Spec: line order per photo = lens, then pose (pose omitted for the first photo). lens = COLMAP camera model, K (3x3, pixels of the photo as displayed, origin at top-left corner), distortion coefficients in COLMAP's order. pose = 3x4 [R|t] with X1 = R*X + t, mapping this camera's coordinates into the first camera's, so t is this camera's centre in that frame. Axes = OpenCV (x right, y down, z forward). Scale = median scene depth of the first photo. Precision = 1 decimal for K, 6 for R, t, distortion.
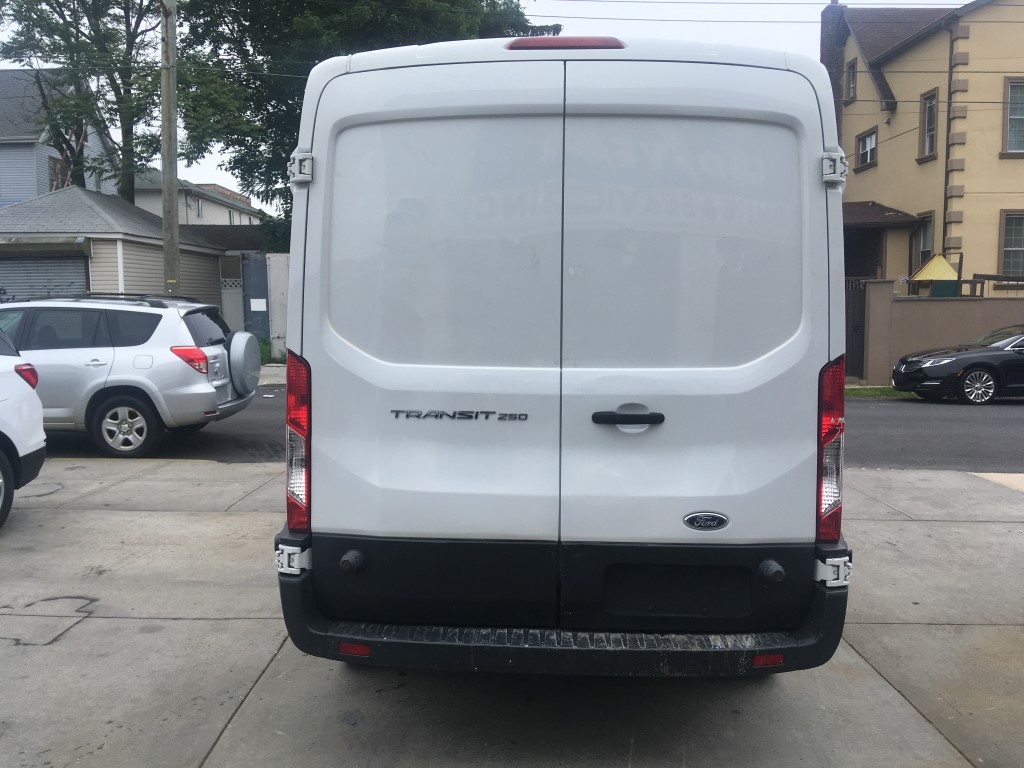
lens RADIAL K [[862.8, 0, 510.6], [0, 862.8, 382.4], [0, 0, 1]] dist [0.105551, -0.151999]
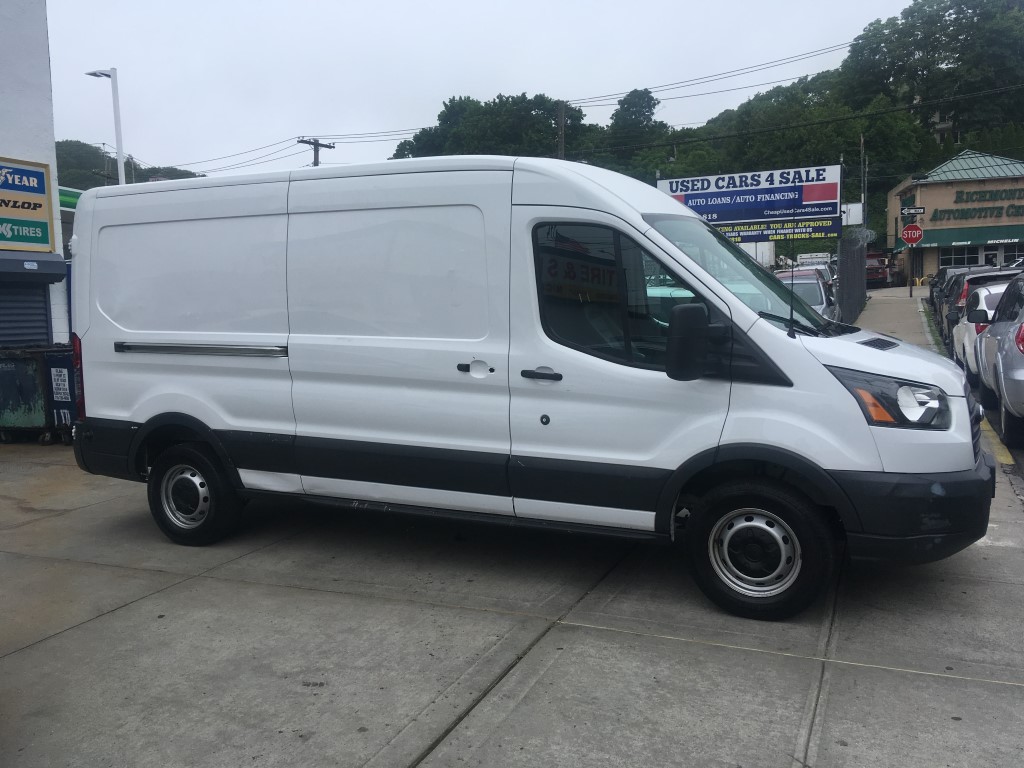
lens RADIAL K [[862.8, 0, 505.2], [0, 862.8, 386.3], [0, 0, 1]] dist [0.105551, -0.151999]
pose [[-0.405435, 0.097437, -0.908916, 1.888426], [-0.039523, 0.991505, 0.123920, -0.207383], [0.913269, 0.086164, -0.398140, 2.792293]]
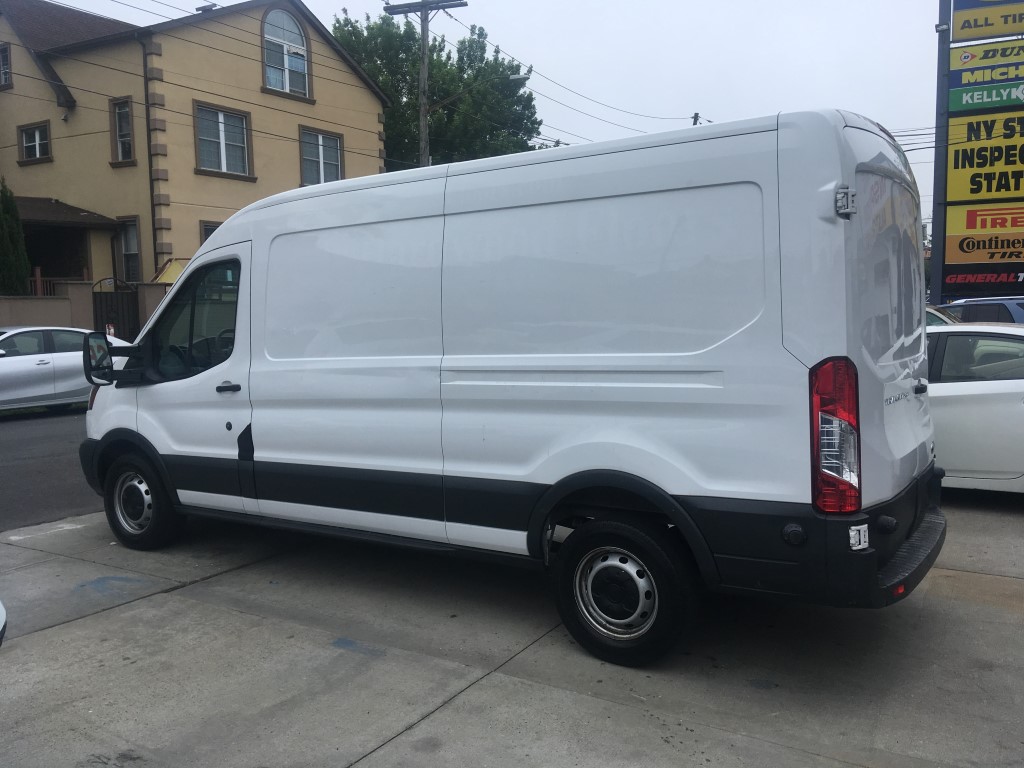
lens RADIAL K [[862.8, 0, 507.8], [0, 862.8, 381.0], [0, 0, 1]] dist [0.105551, -0.151999]
pose [[0.518554, -0.080345, 0.851262, -1.492127], [0.081244, 0.995701, 0.044487, -0.095733], [-0.851176, 0.046091, 0.522852, 0.783066]]
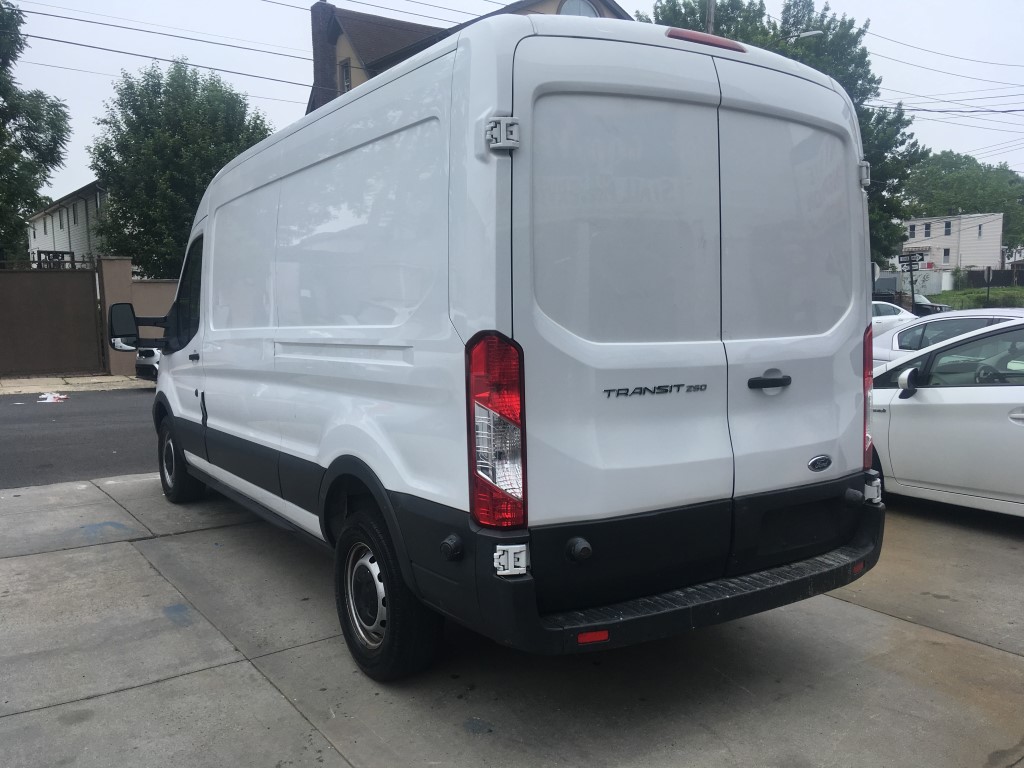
lens RADIAL K [[862.8, 0, 507.2], [0, 862.8, 381.6], [0, 0, 1]] dist [0.105551, -0.151999]
pose [[0.819602, -0.064450, 0.569297, -0.772561], [0.056332, 0.997903, 0.031873, -0.014368], [-0.570158, 0.005947, 0.821514, 0.248393]]
